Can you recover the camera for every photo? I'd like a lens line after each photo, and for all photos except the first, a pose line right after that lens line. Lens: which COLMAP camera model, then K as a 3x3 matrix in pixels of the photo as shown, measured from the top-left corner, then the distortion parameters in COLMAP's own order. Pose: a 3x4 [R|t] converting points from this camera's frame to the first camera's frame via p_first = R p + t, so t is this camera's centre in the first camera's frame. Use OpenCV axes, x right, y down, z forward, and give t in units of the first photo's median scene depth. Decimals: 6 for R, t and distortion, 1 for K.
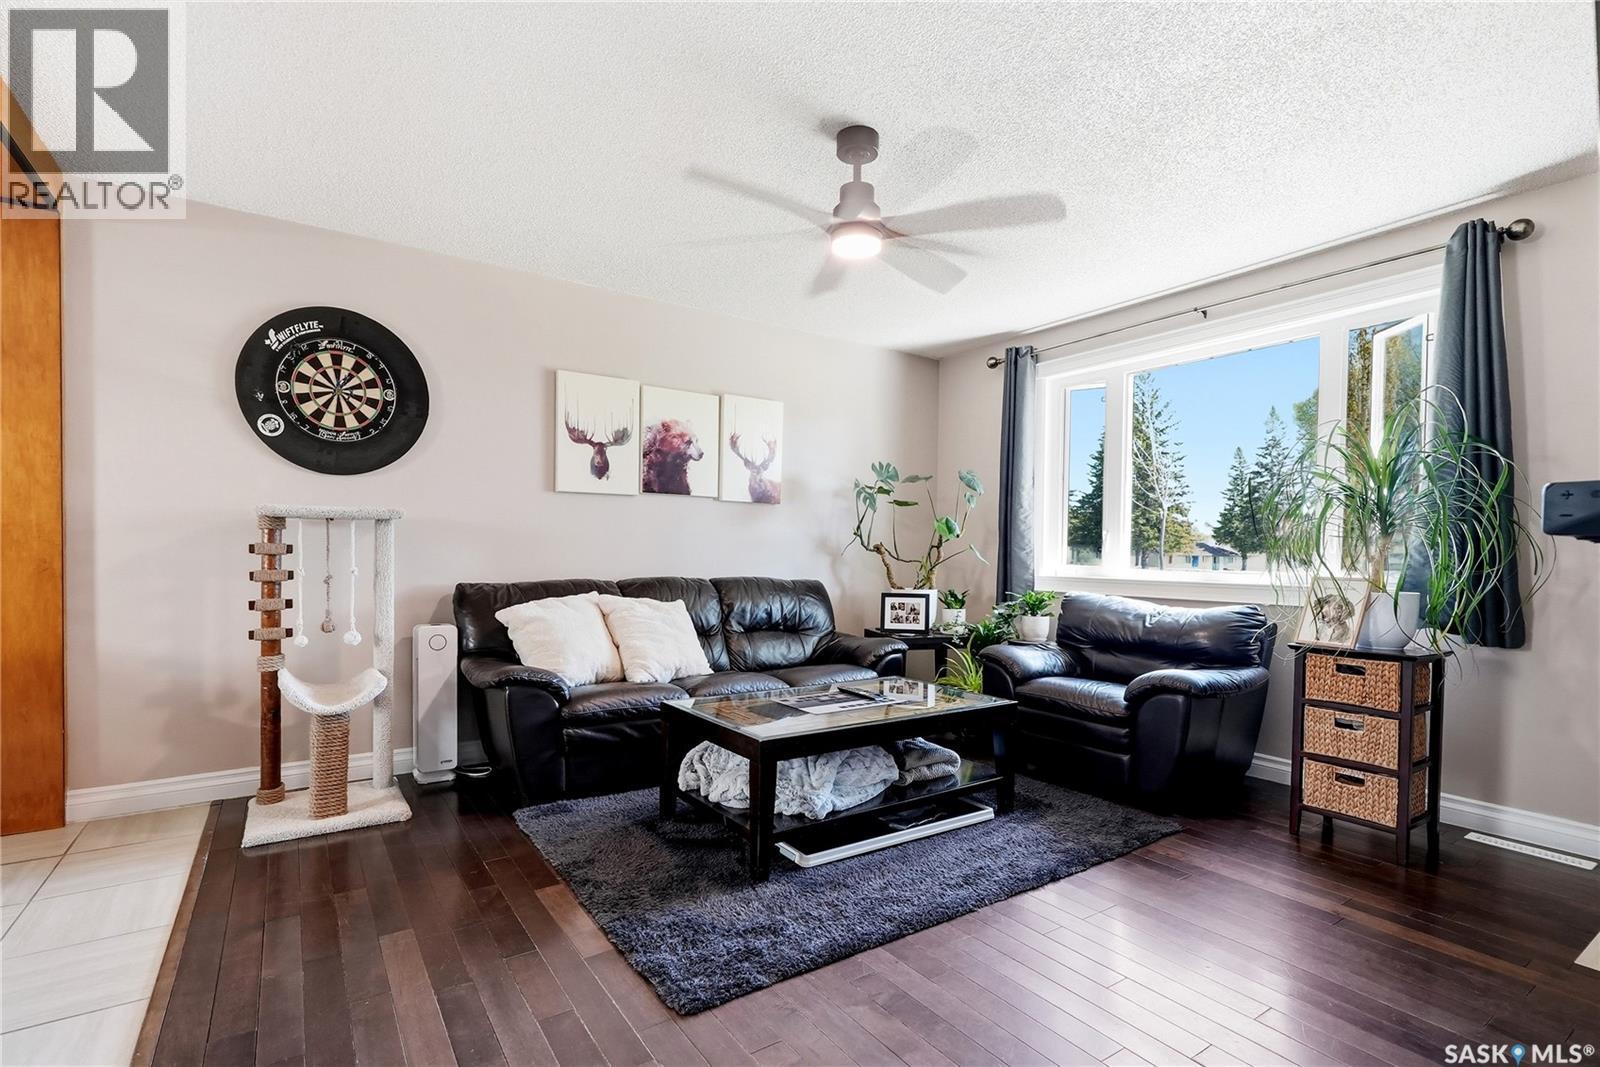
lens RADIAL K [[737.7, 0, 800.0], [0, 737.7, 567.4], [0, 0, 1]] dist [-0.002660, 0.000856]
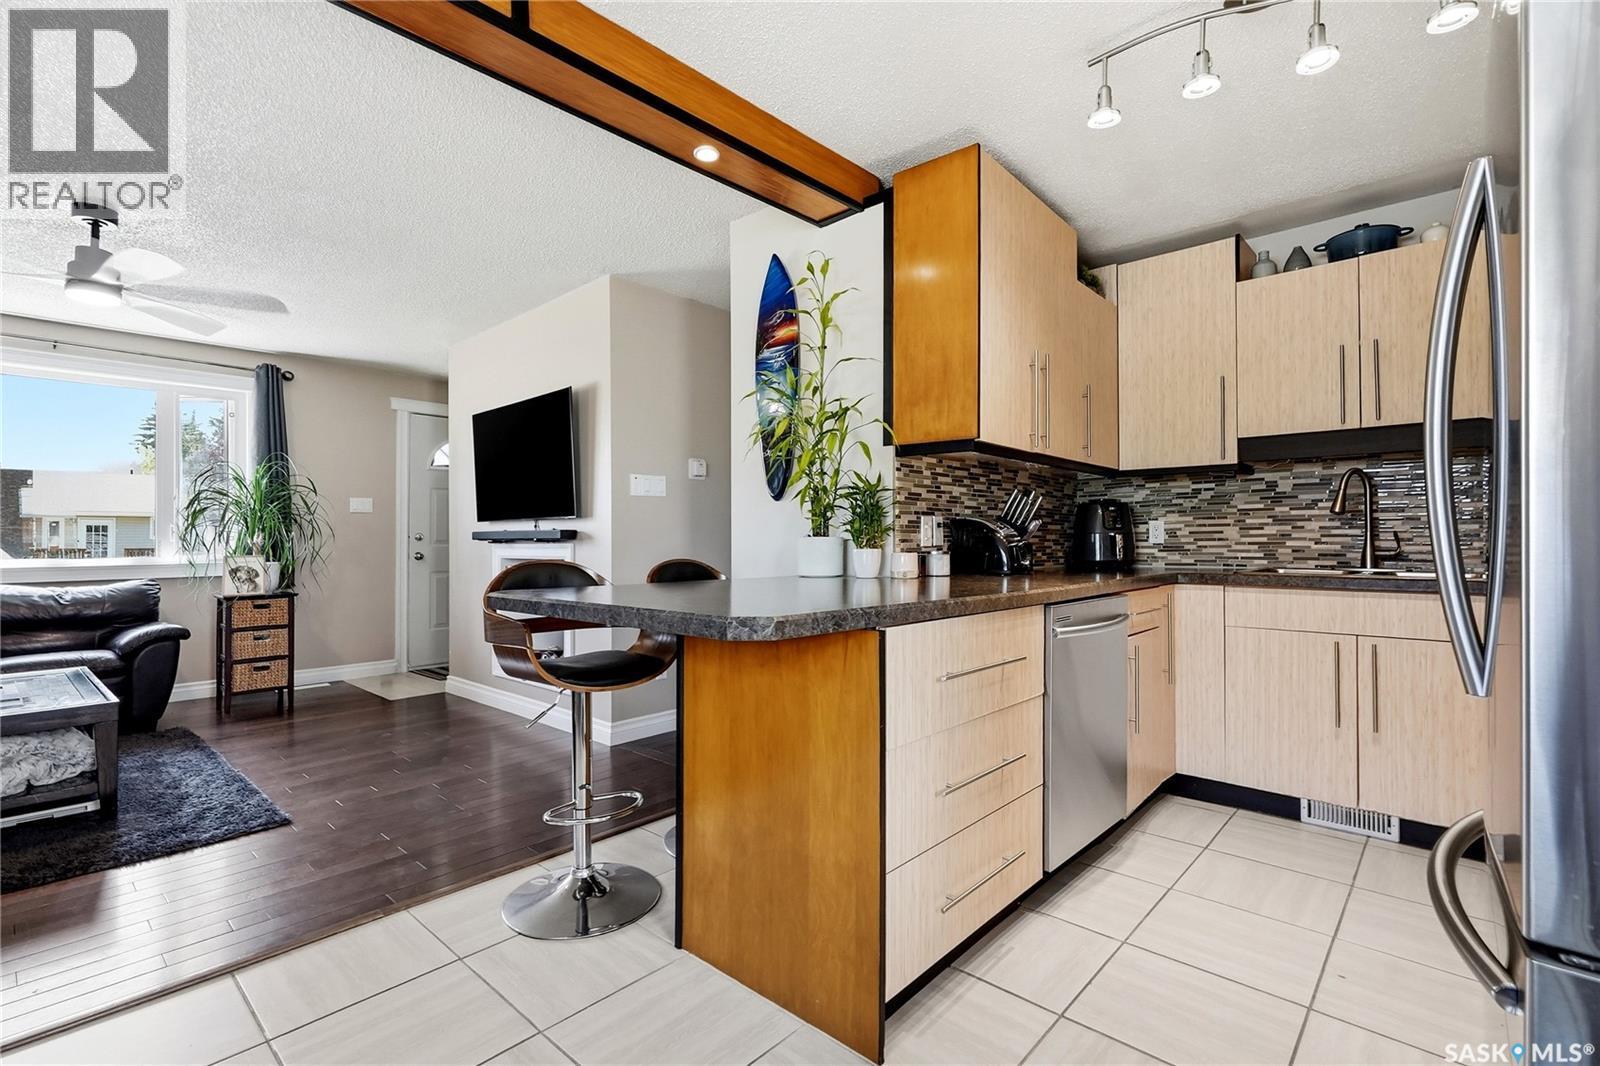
lens RADIAL K [[737.7, 0, 802.8], [0, 737.7, 527.9], [0, 0, 1]] dist [-0.002660, 0.000856]
pose [[-0.241037, 0.001684, 0.970514, -0.990895], [0.022673, 0.999735, 0.003896, -0.021900], [-0.970251, 0.022944, -0.241011, 0.115439]]
